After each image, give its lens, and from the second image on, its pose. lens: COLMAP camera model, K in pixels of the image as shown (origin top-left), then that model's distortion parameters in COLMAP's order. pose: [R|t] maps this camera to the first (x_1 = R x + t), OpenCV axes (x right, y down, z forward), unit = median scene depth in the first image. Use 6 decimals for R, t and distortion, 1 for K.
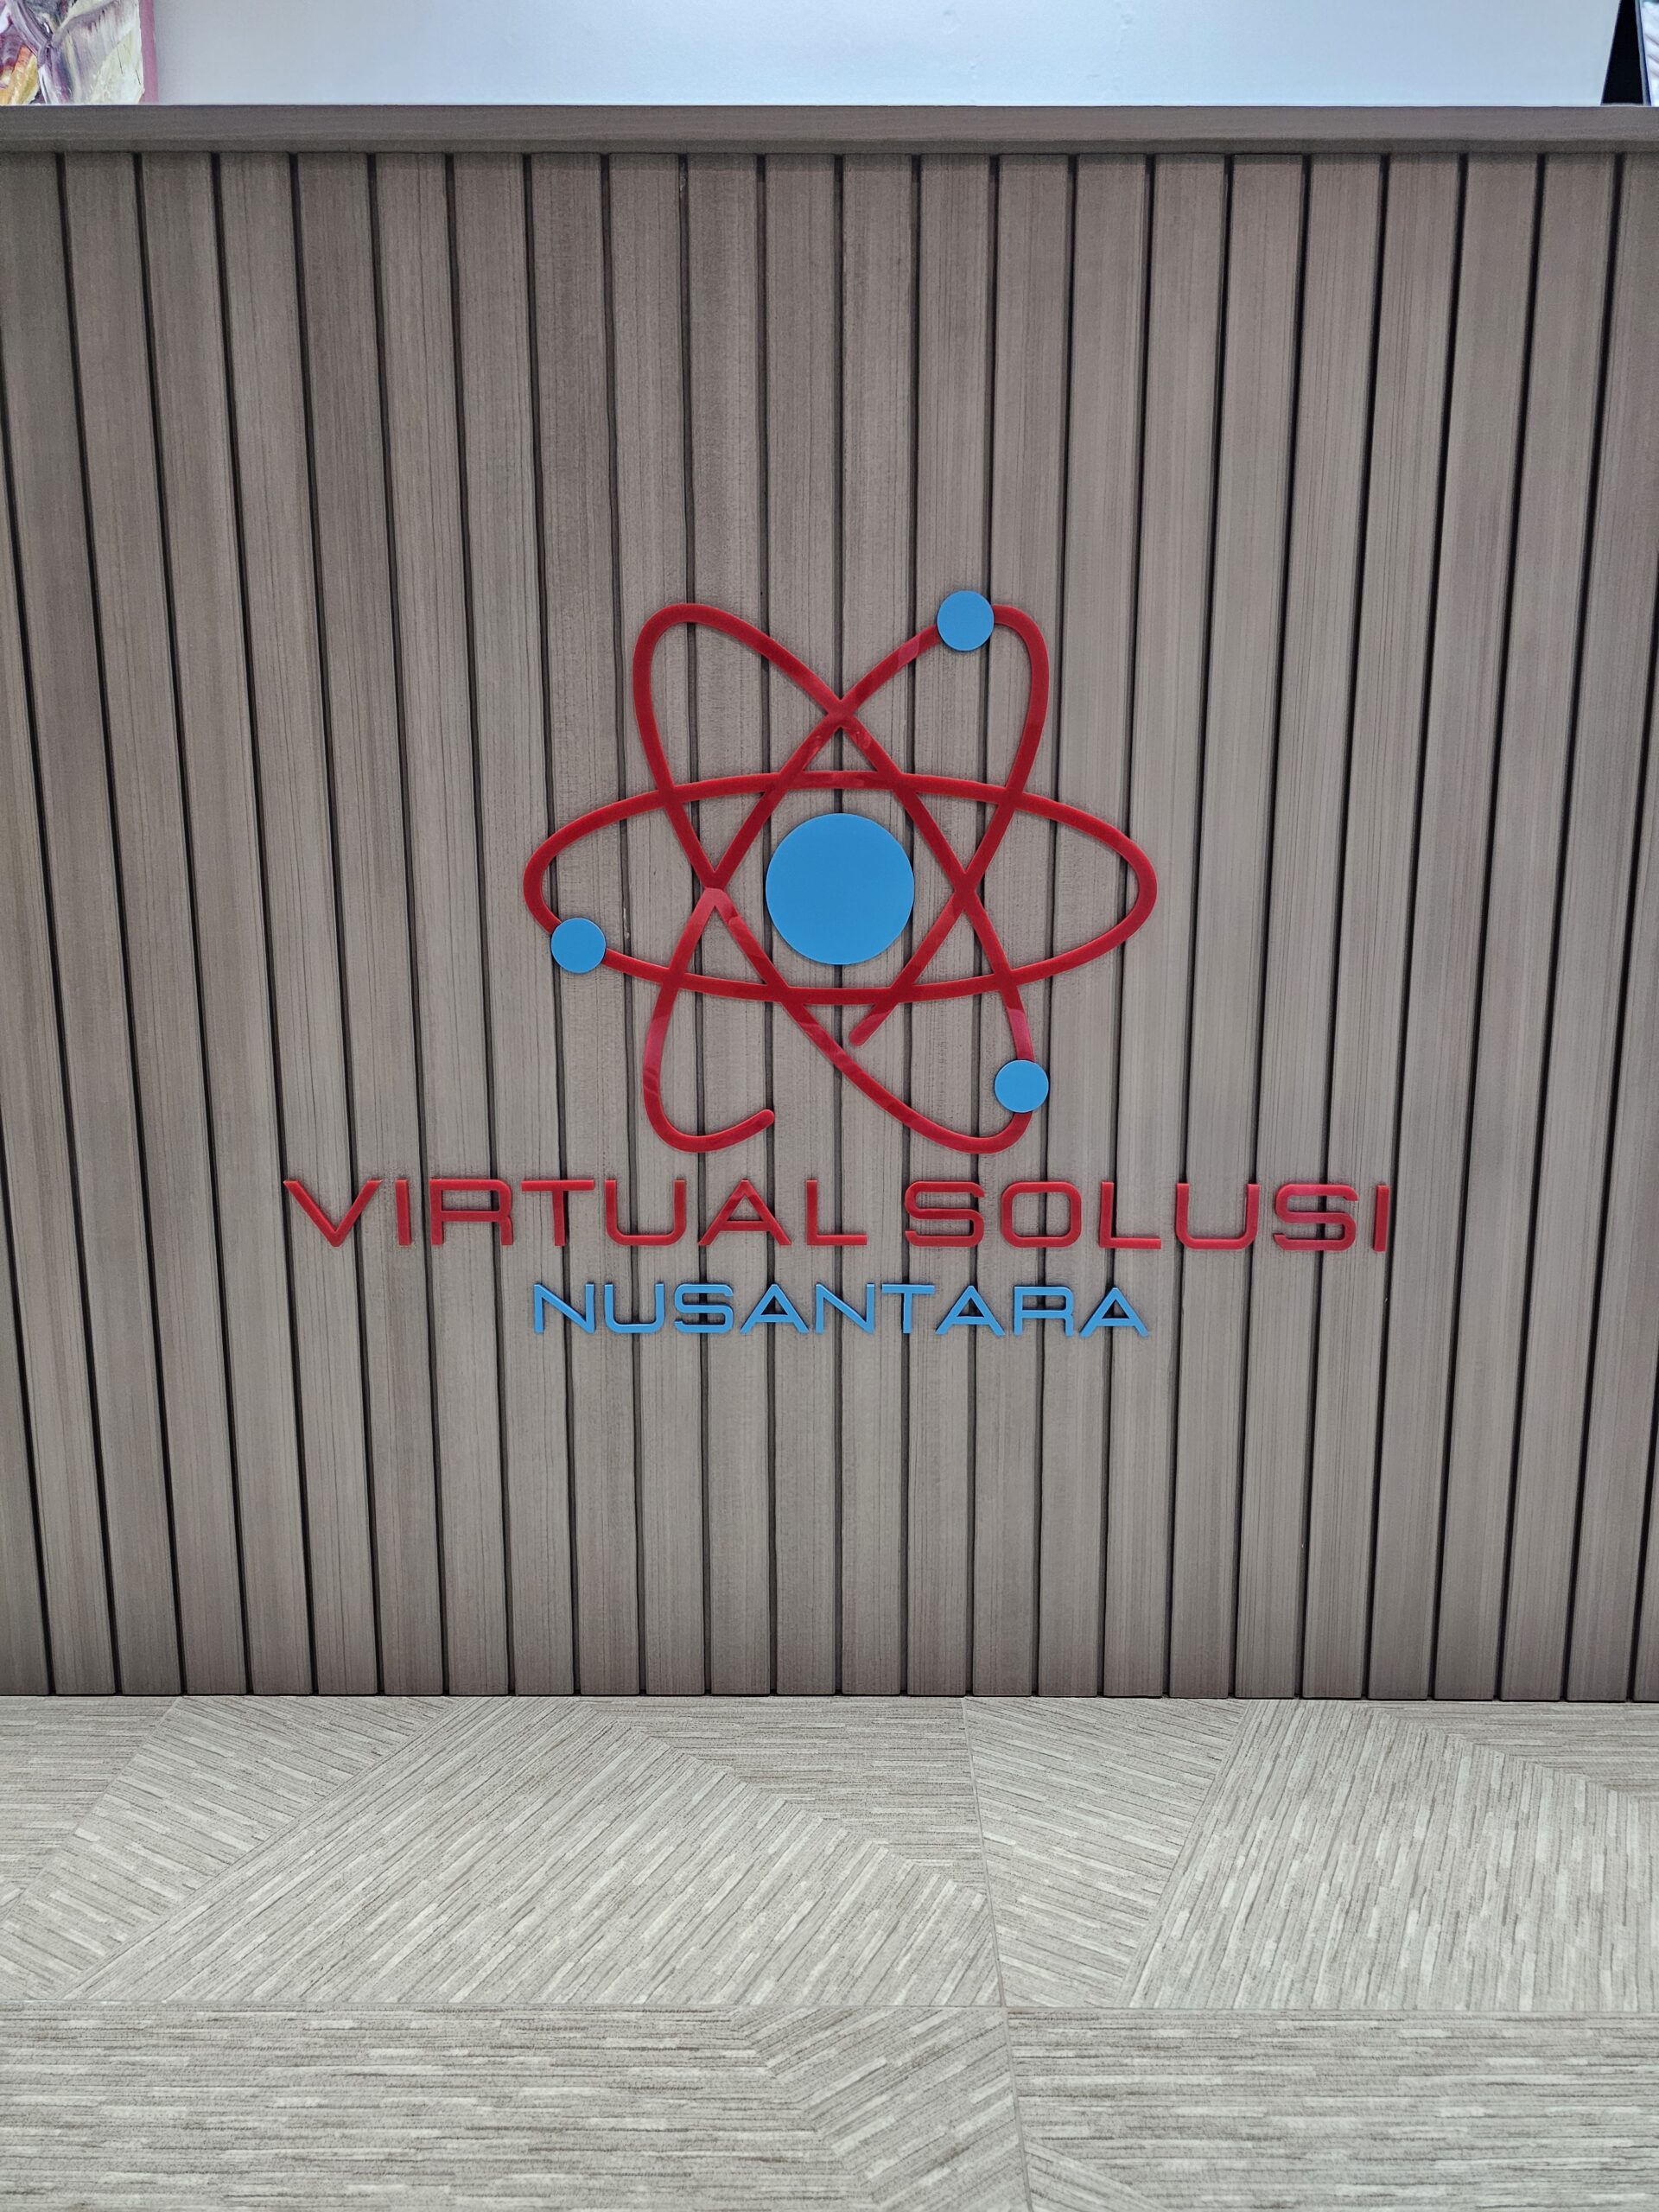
lens RADIAL K [[1485.1, 0, 829.9], [0, 1485.1, 1093.8], [0, 0, 1]] dist [0.023895, -0.016905]
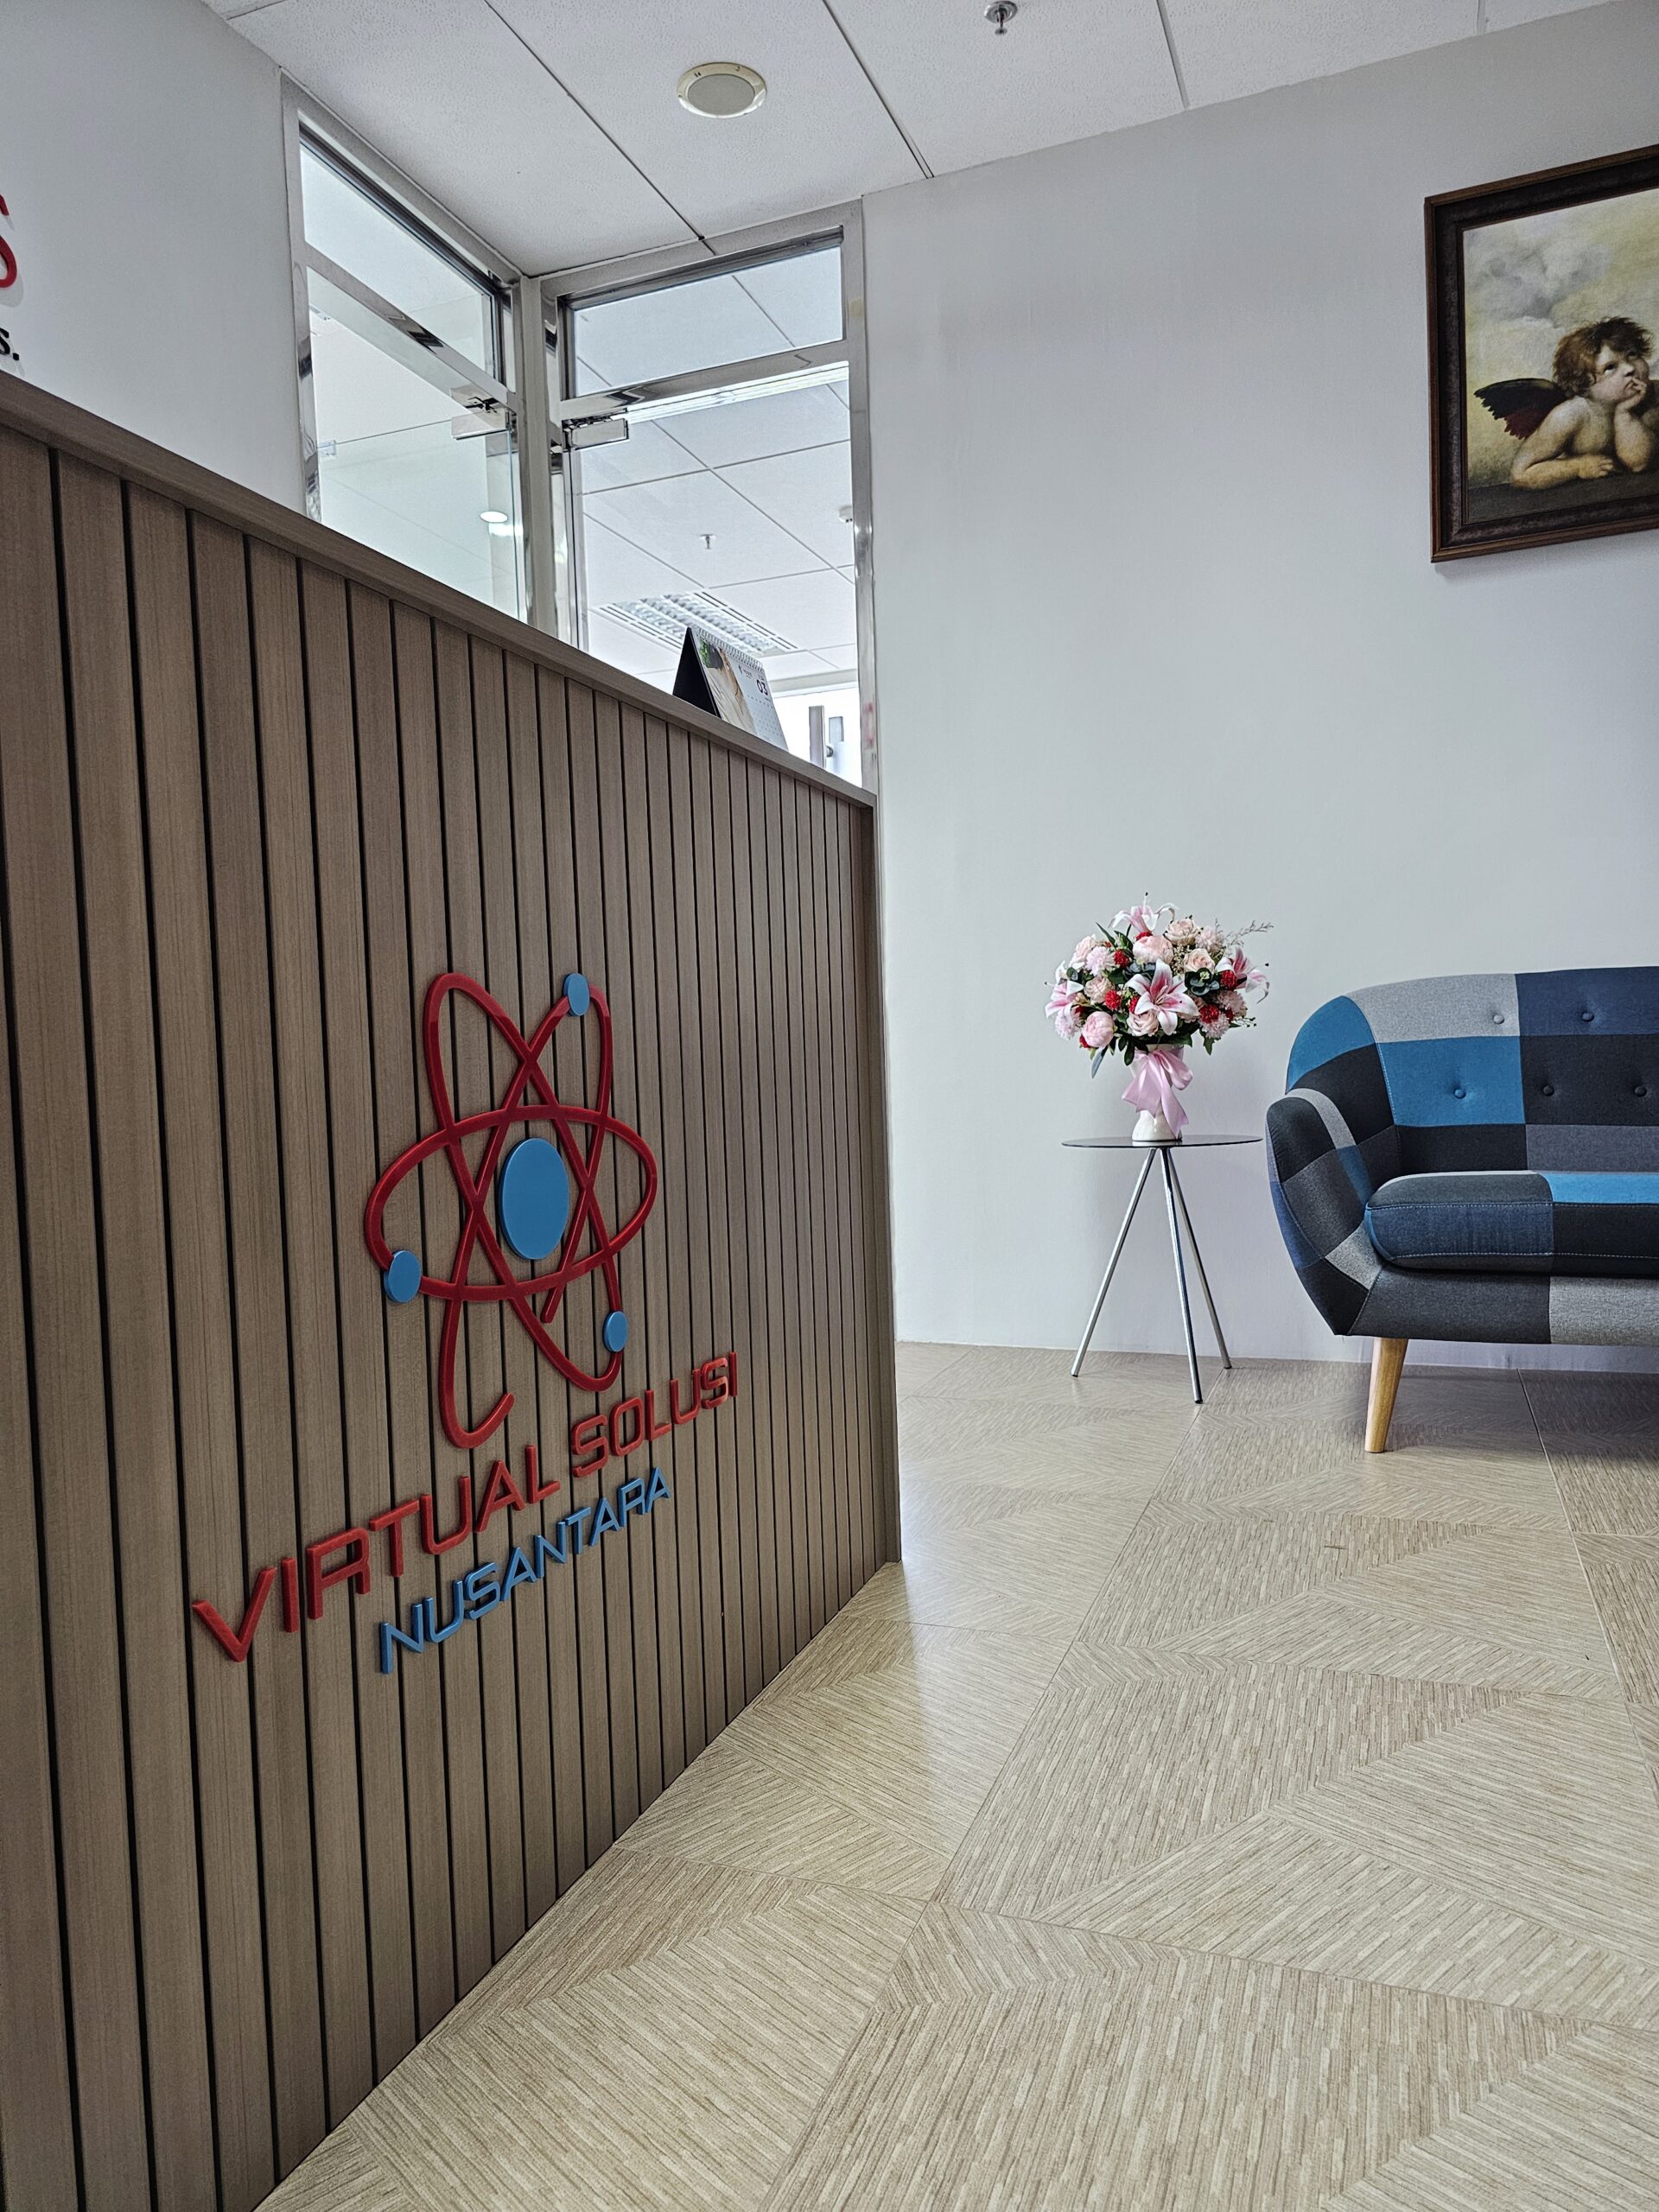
lens RADIAL K [[1485.1, 0, 832.8], [0, 1485.1, 1109.9], [0, 0, 1]] dist [0.023895, -0.016905]
pose [[0.354746, -0.046947, 0.933783, -1.036730], [0.183377, 0.982834, -0.020252, -0.138658], [-0.916803, 0.178418, 0.357265, 0.314403]]
